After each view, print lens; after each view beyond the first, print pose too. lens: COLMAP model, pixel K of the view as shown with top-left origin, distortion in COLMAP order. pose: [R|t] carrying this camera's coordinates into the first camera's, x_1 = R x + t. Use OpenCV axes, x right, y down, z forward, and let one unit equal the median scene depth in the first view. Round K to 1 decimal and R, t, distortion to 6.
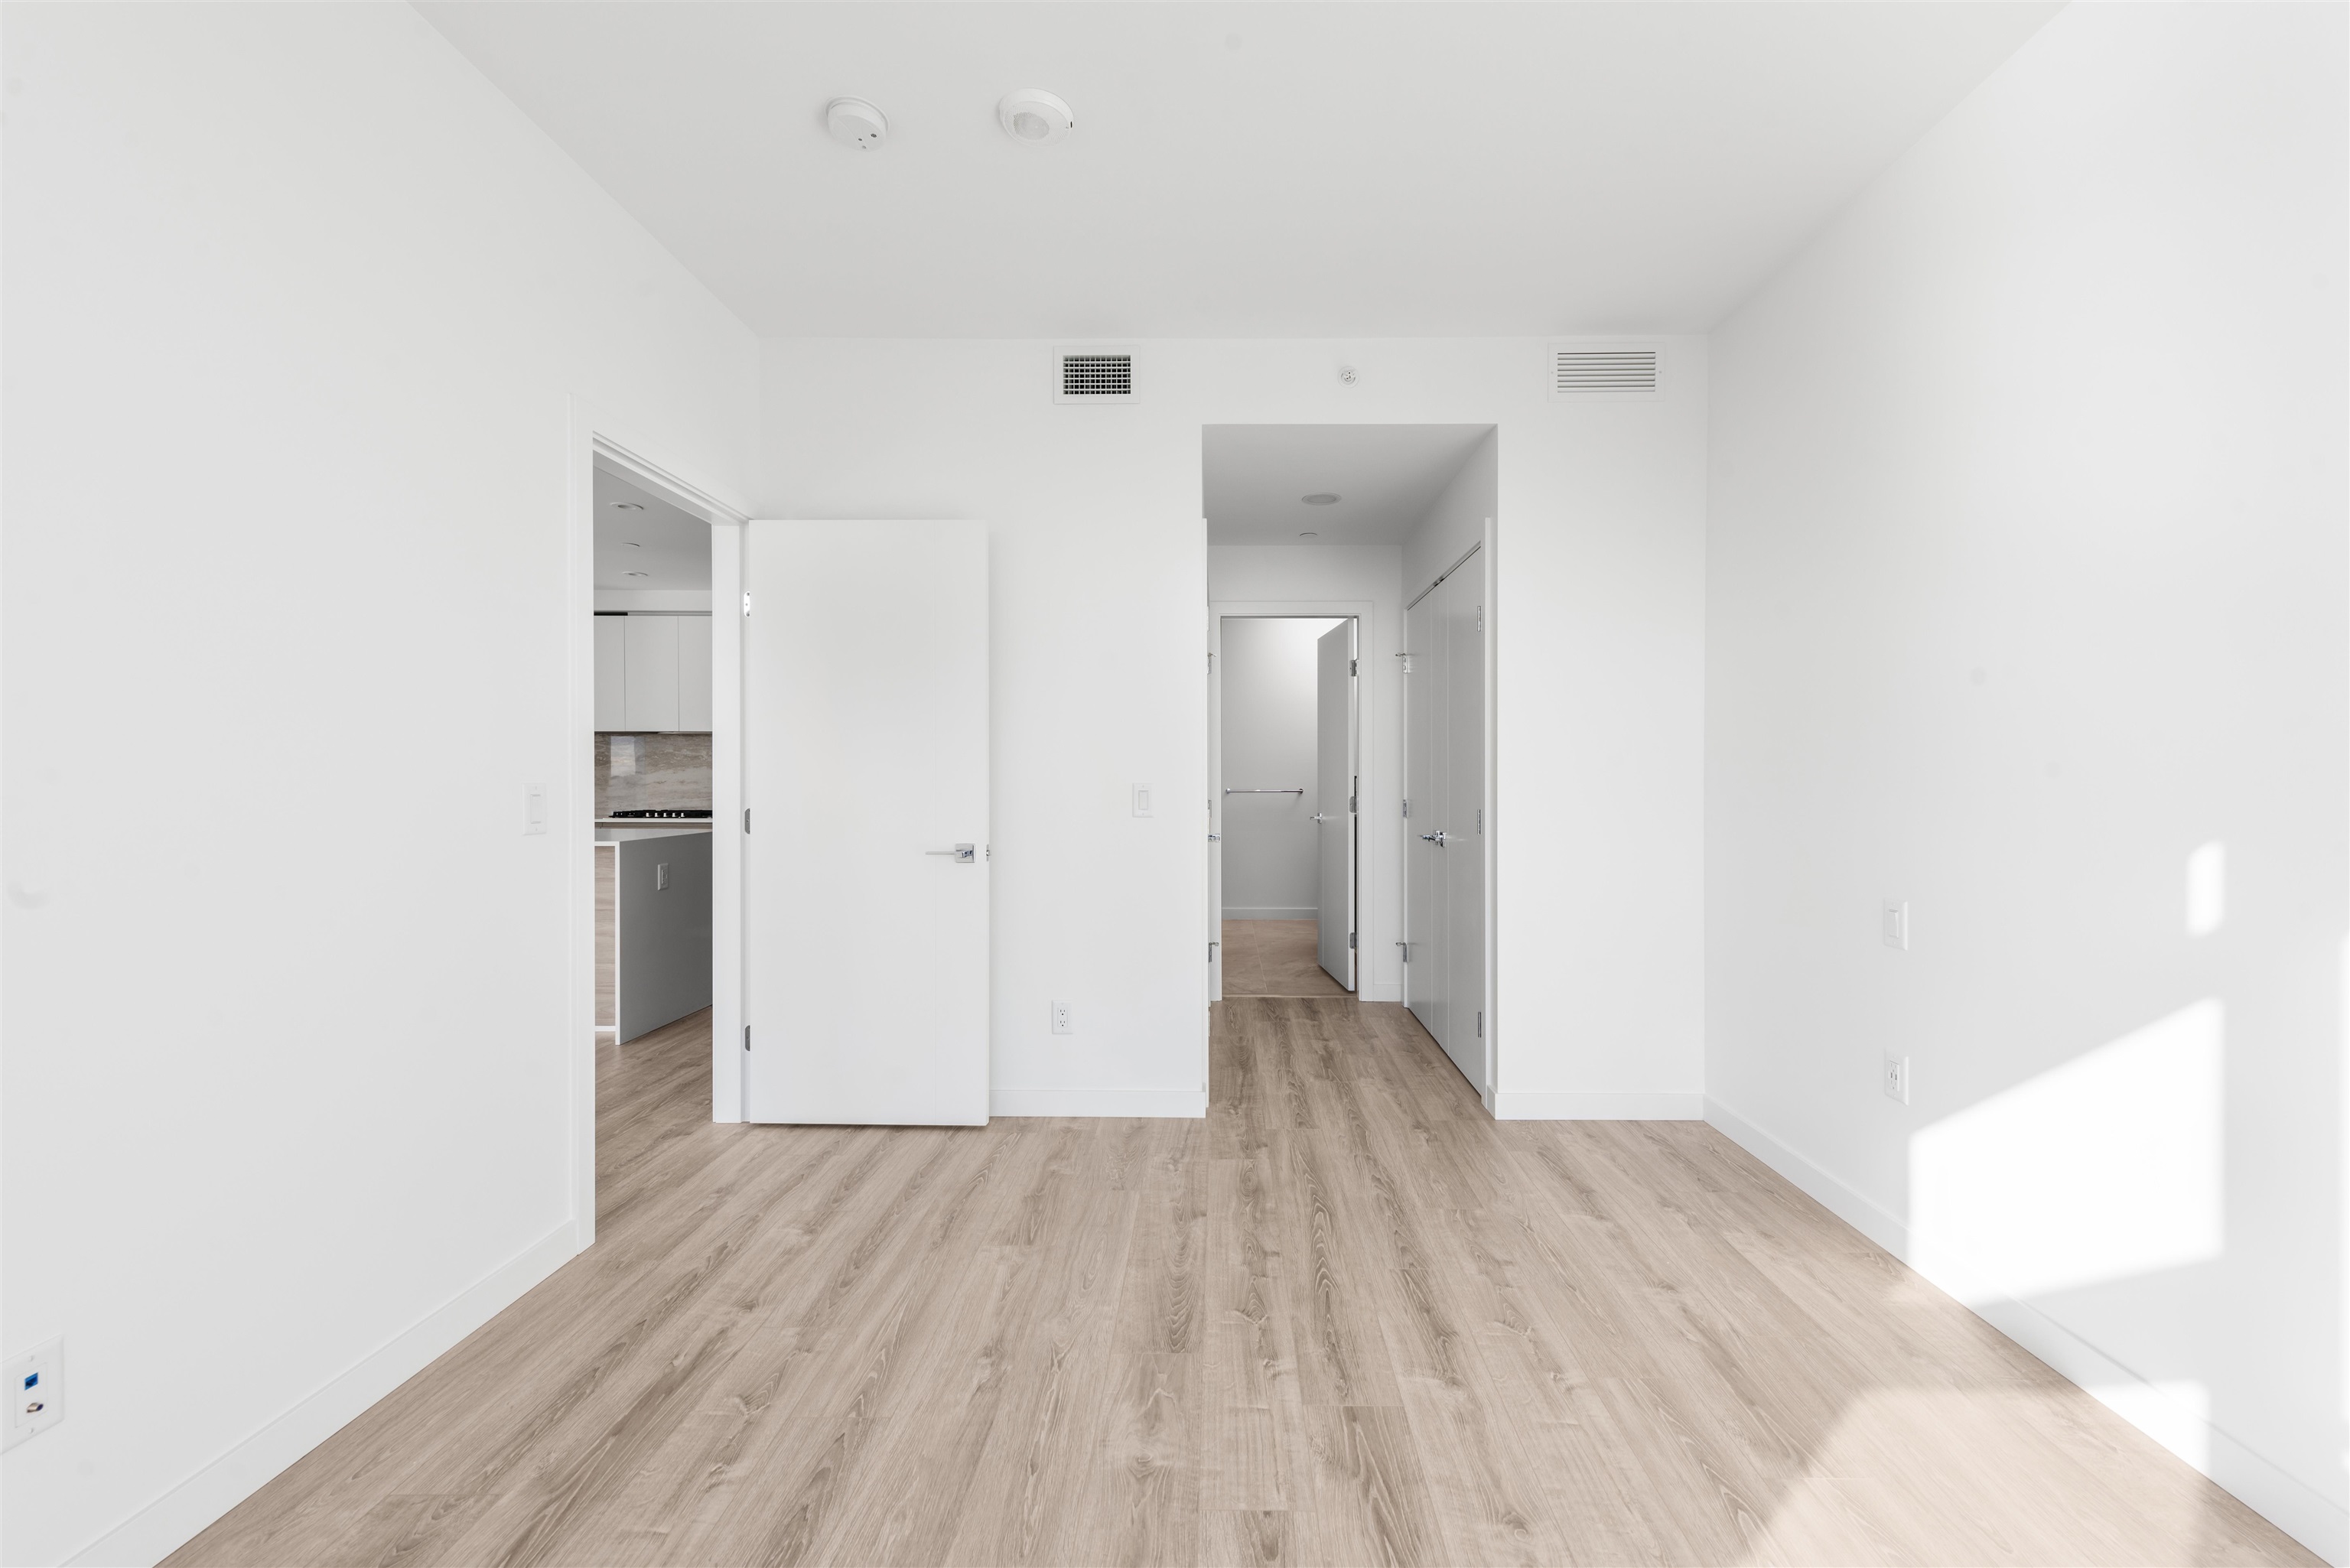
lens RADIAL K [[921.3, 0, 1207.2], [0, 921.3, 740.6], [0, 0, 1]] dist [0.011254, -0.003231]
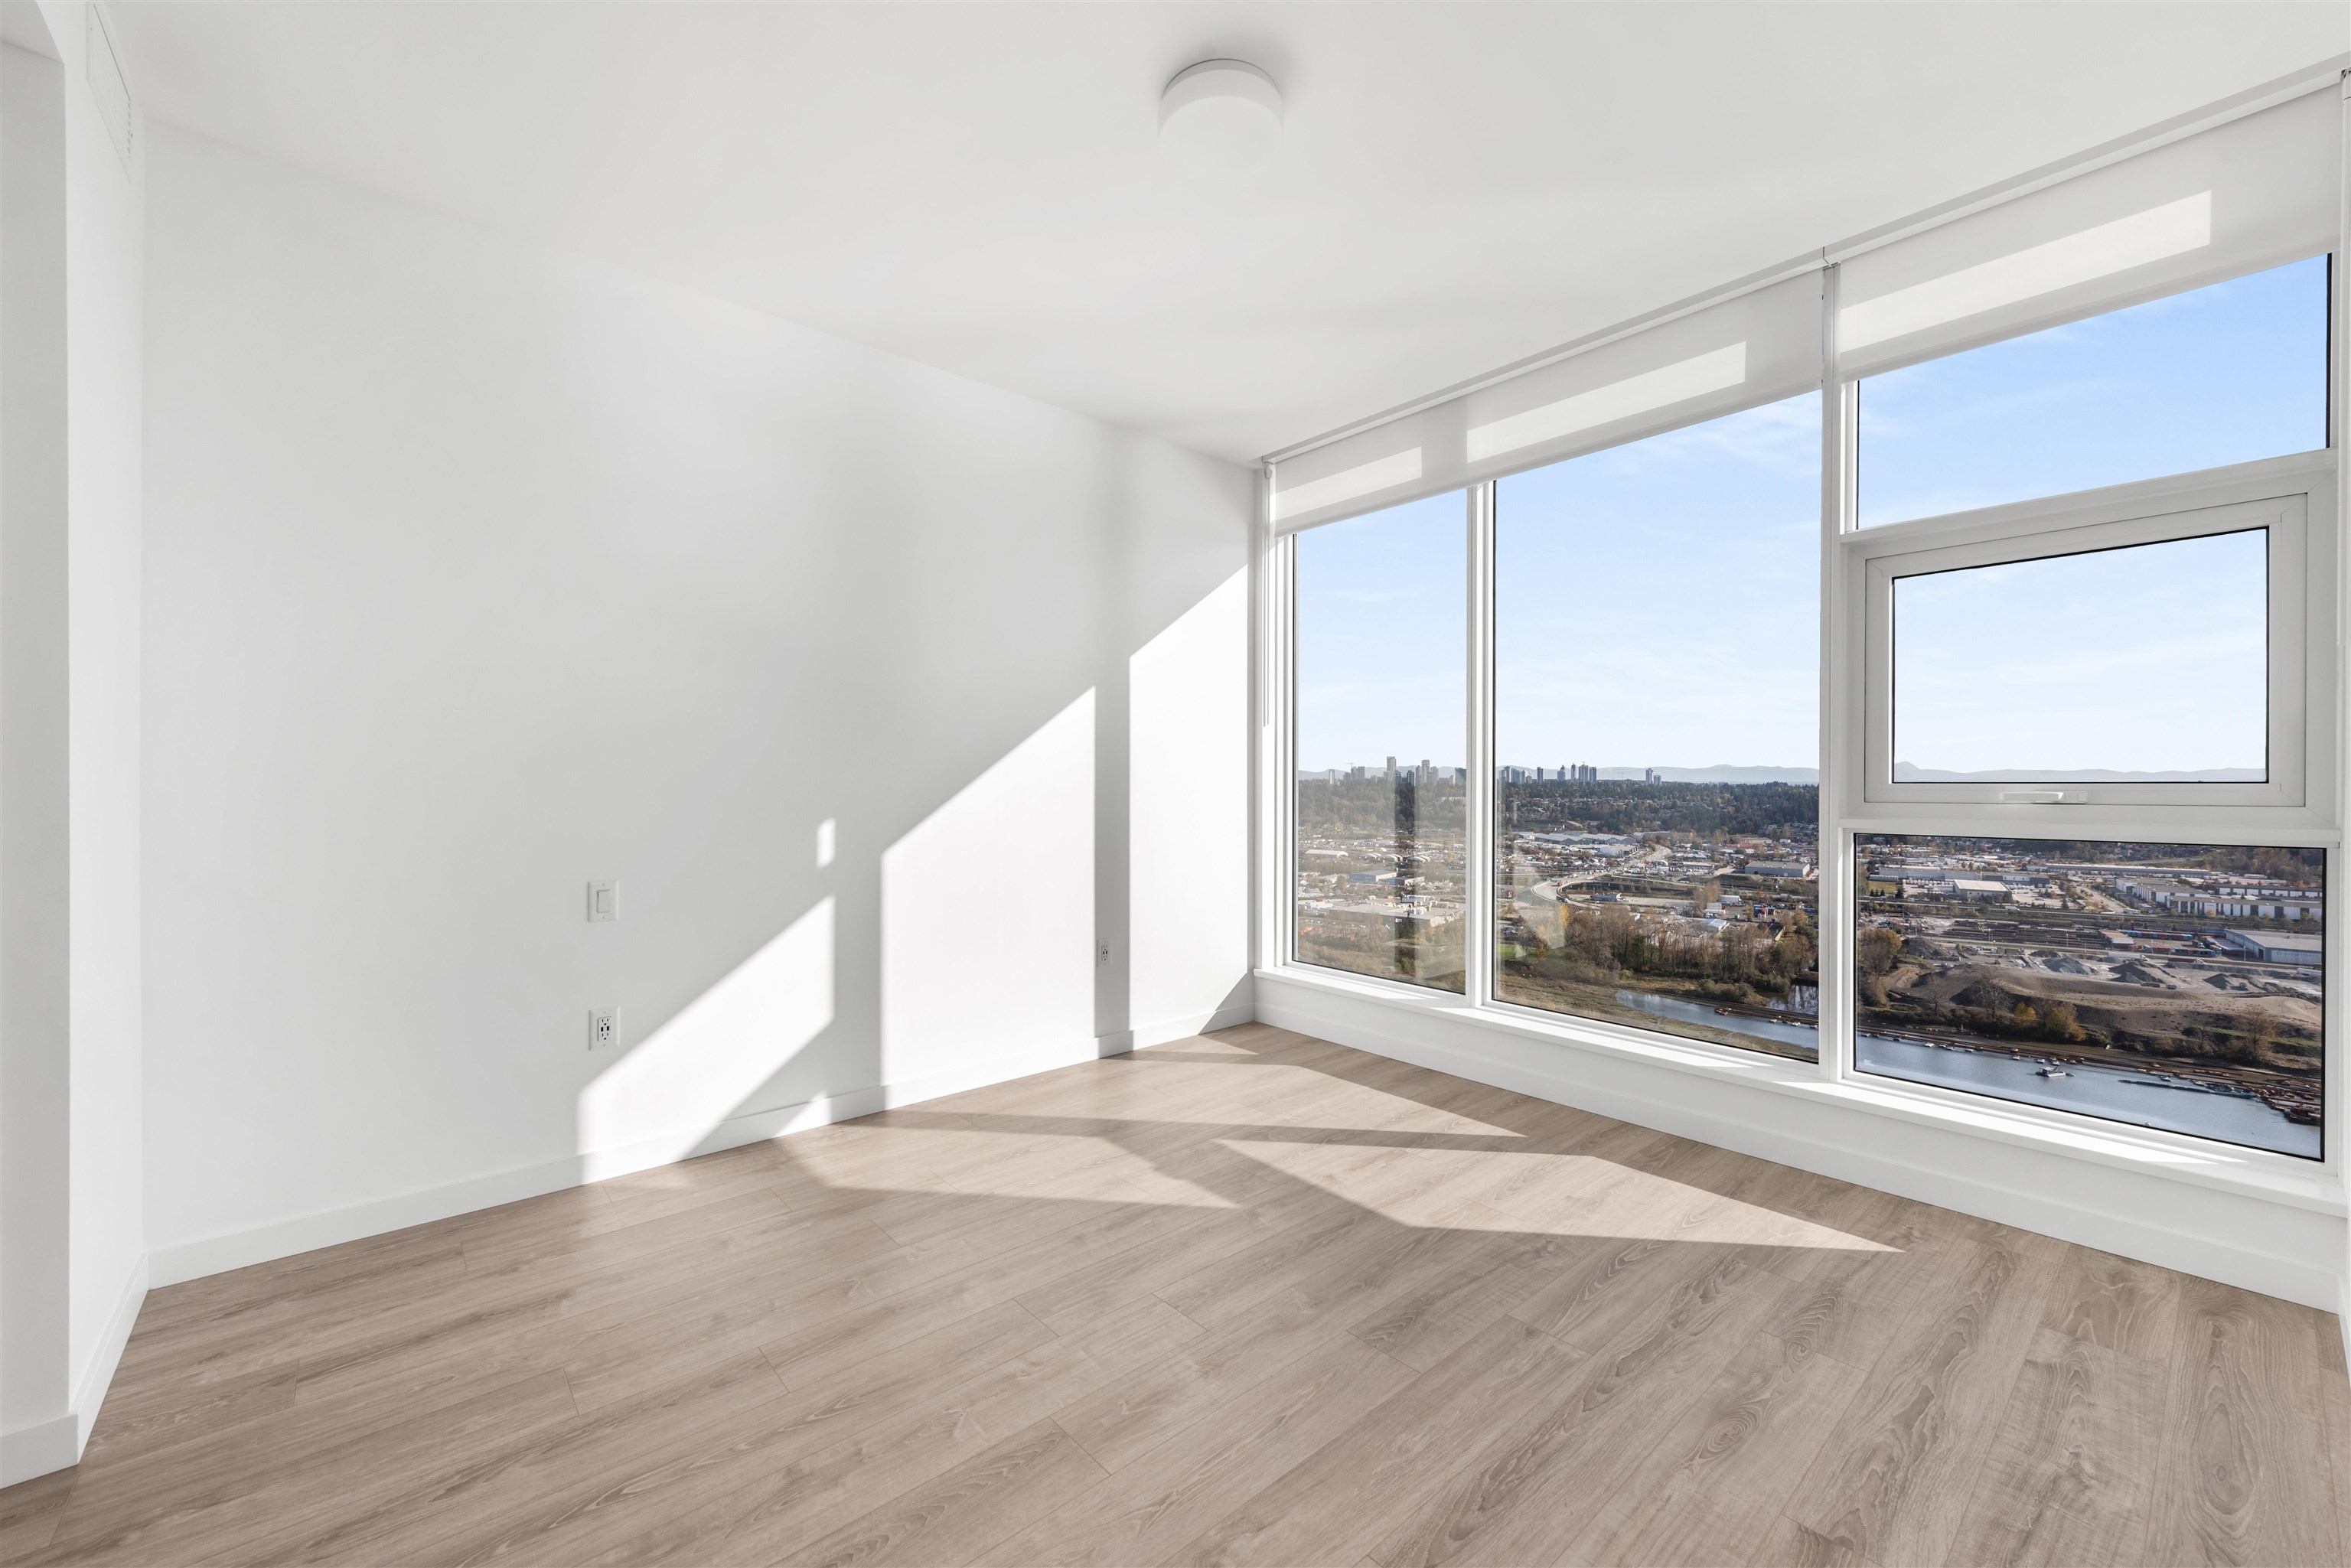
lens RADIAL K [[921.7, 0, 1176.0], [0, 921.7, 772.3], [0, 0, 1]] dist [0.011254, -0.003231]
pose [[-0.662908, 0.006511, 0.748672, -0.864056], [-0.031053, 0.998863, -0.036183, 0.079052], [-0.748057, -0.047234, -0.661952, 1.736845]]
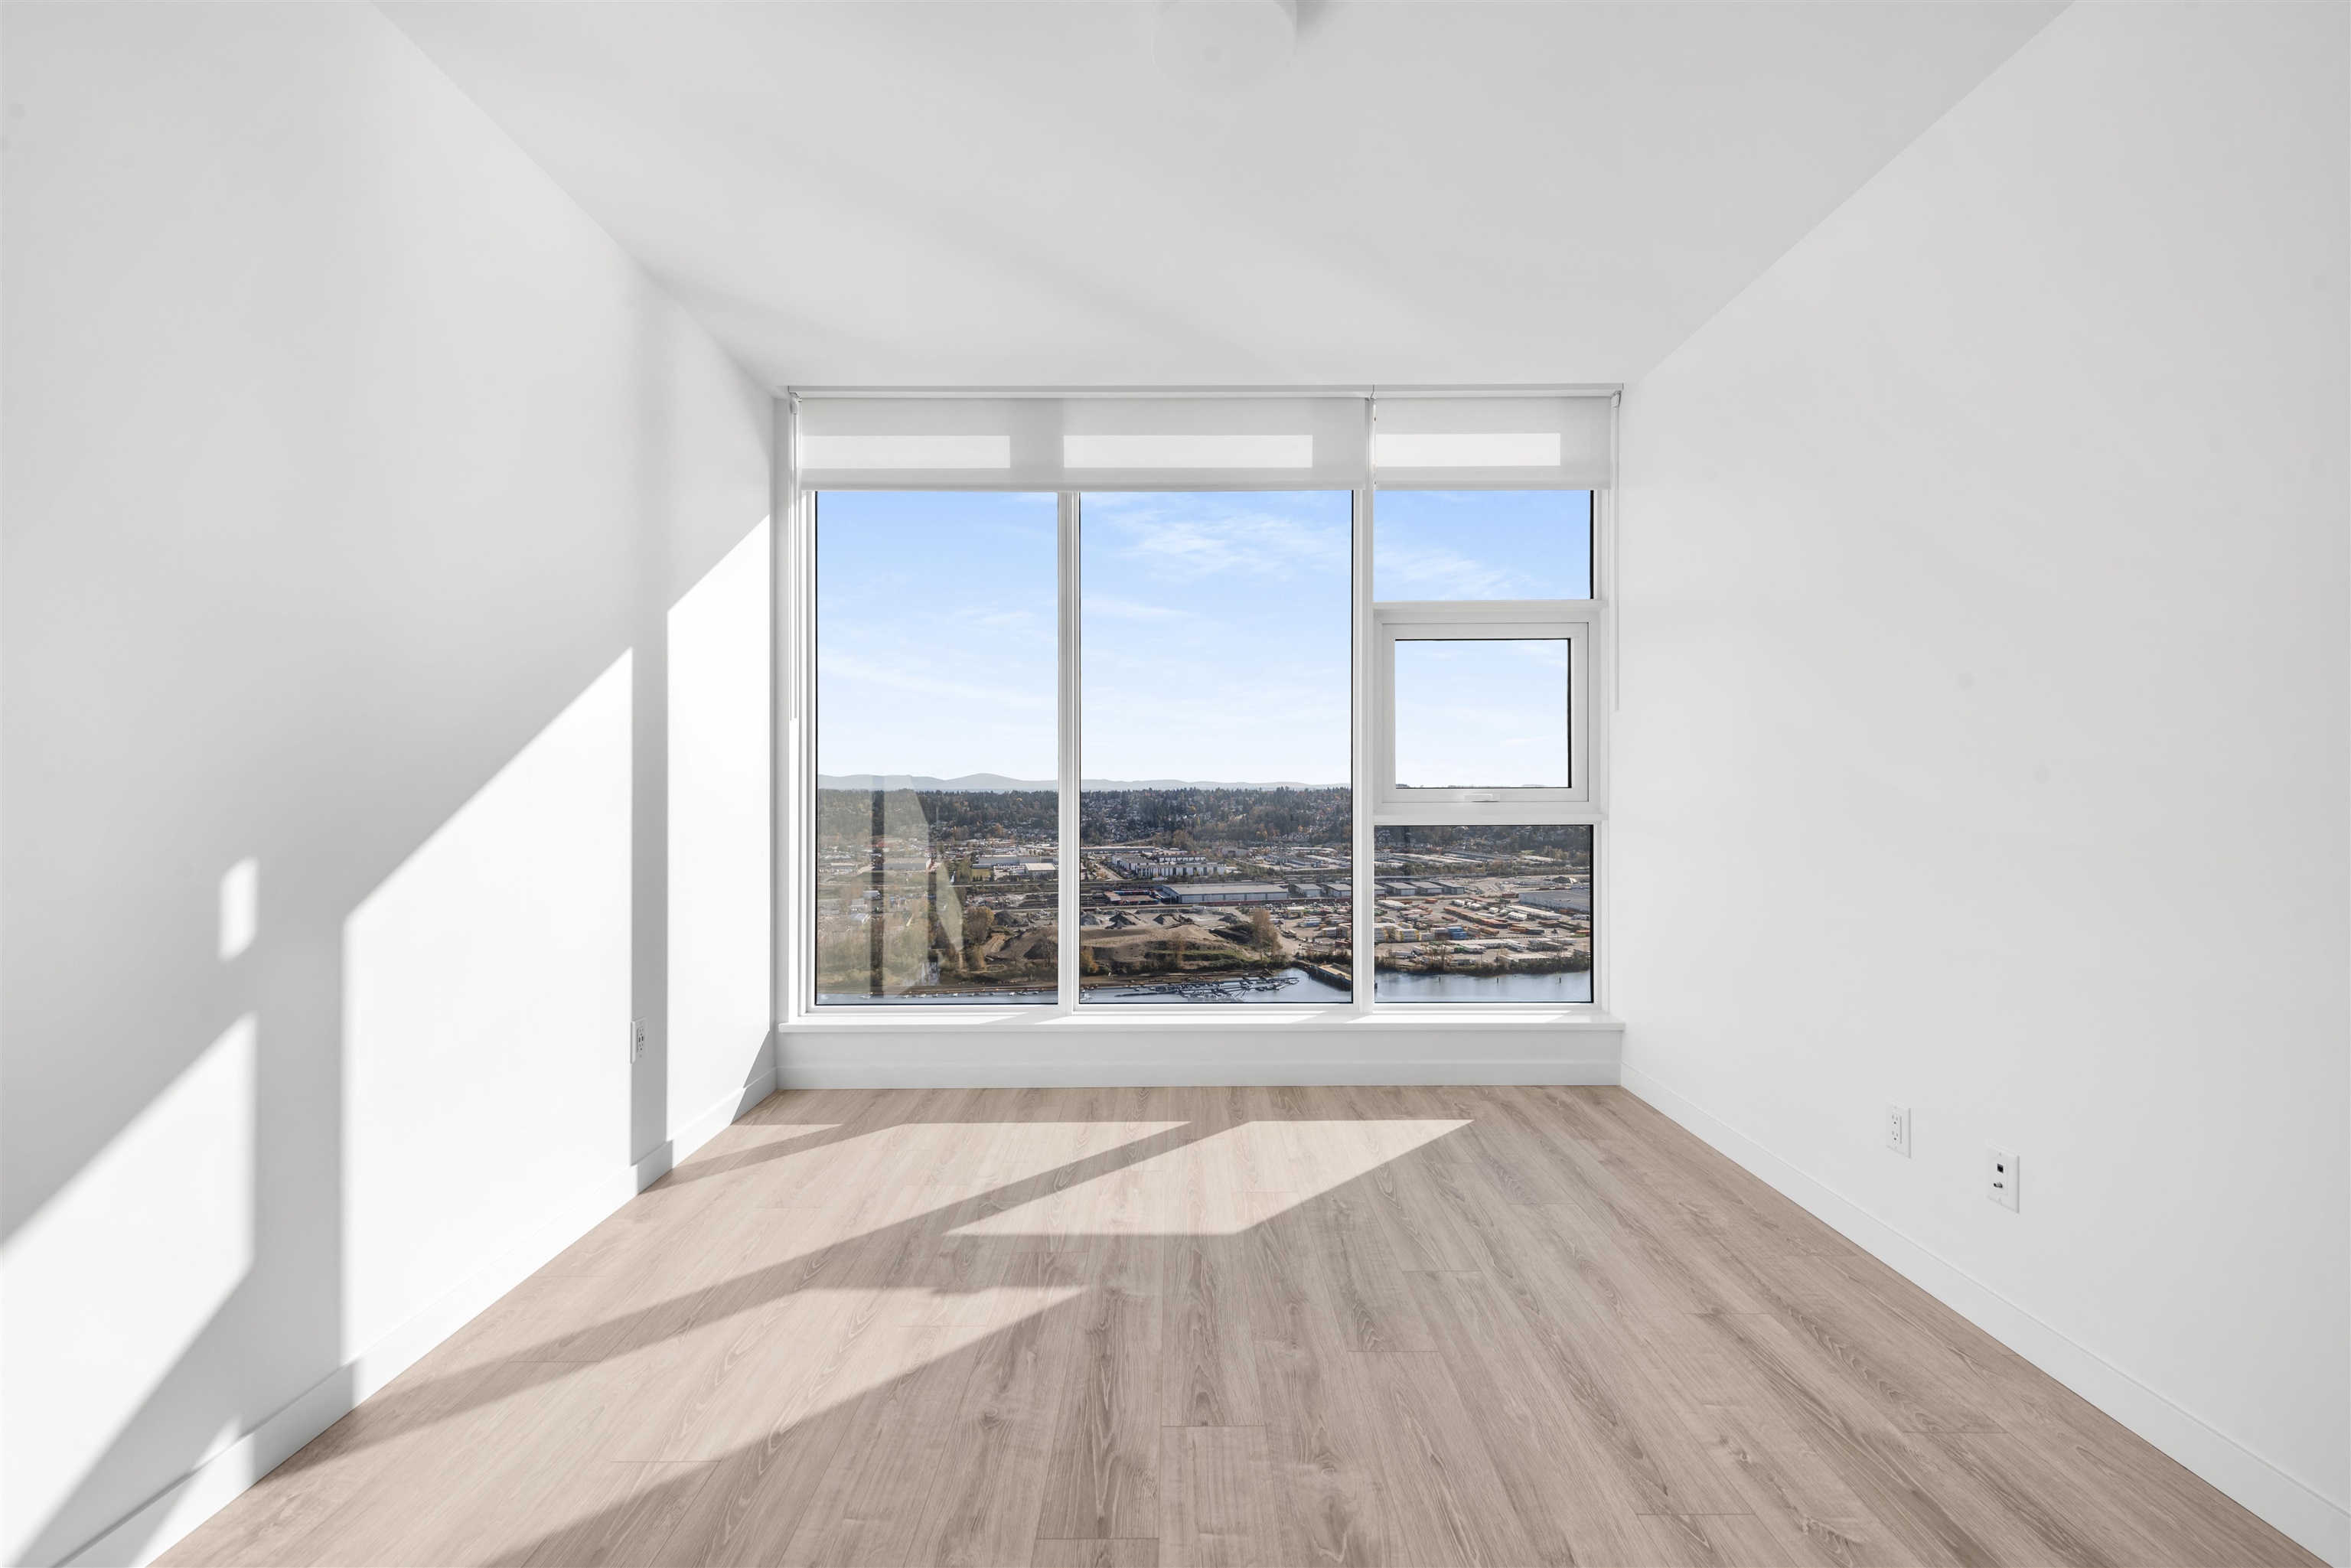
lens RADIAL K [[921.7, 0, 1166.7], [0, 921.7, 774.6], [0, 0, 1]] dist [0.011254, -0.003231]
pose [[-0.999975, 0.000785, -0.007075, 0.105696], [0.001174, 0.998482, -0.055058, 0.089776], [0.007021, -0.055065, -0.998458, 1.943425]]
